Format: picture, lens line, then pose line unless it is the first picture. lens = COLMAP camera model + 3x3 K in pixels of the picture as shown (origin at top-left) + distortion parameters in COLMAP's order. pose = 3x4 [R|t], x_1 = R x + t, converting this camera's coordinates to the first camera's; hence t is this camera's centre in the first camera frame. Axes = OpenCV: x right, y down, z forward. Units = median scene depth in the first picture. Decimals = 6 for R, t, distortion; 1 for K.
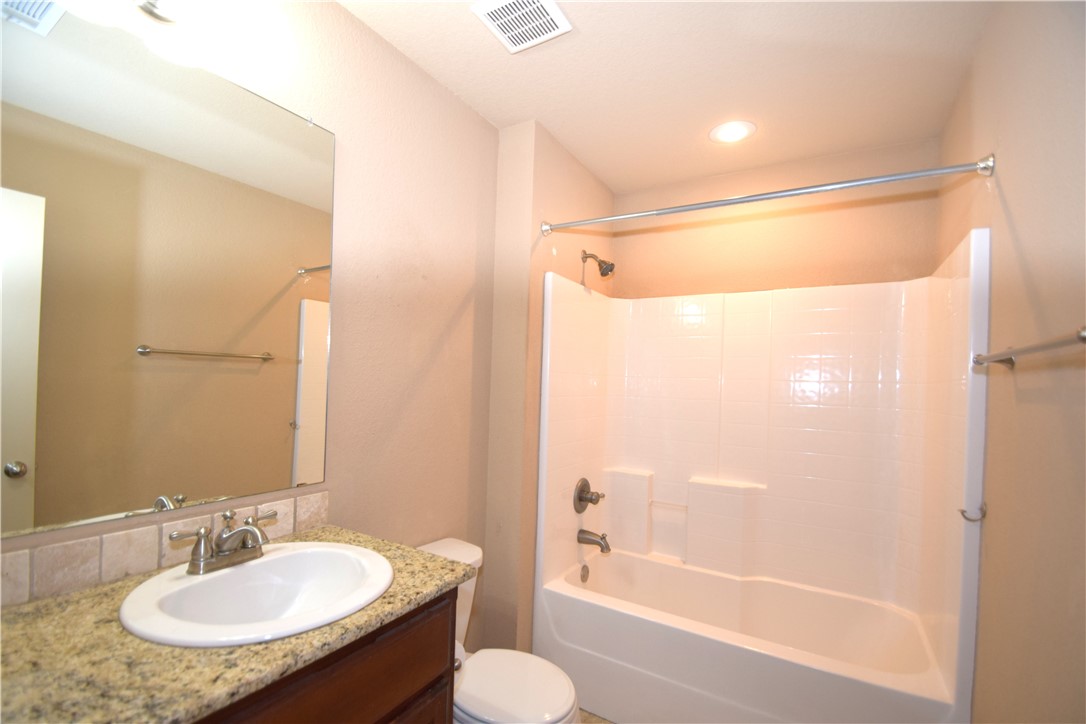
lens RADIAL K [[477.5, 0, 541.0], [0, 477.5, 379.2], [0, 0, 1]] dist [0.013093, -0.017567]
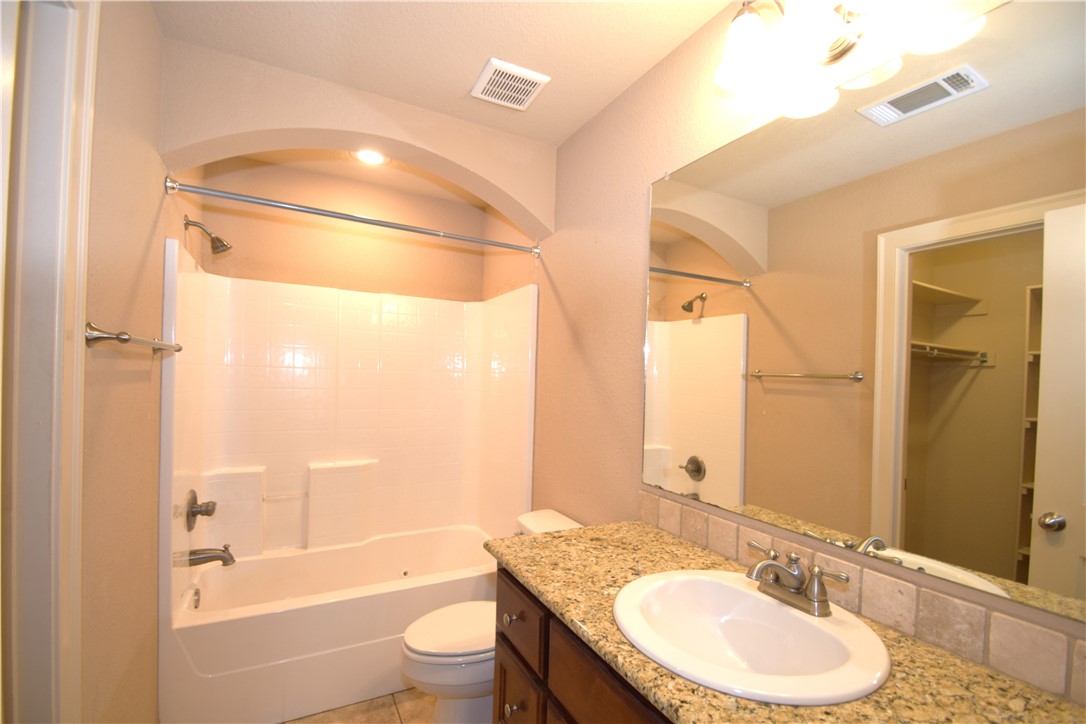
lens RADIAL K [[477.5, 0, 541.0], [0, 477.5, 379.2], [0, 0, 1]] dist [0.013093, -0.017567]
pose [[0.501994, -0.021520, 0.864603, -0.337612], [-0.003955, 0.999623, 0.027177, -0.011598], [-0.864862, -0.017062, 0.501720, 0.051750]]
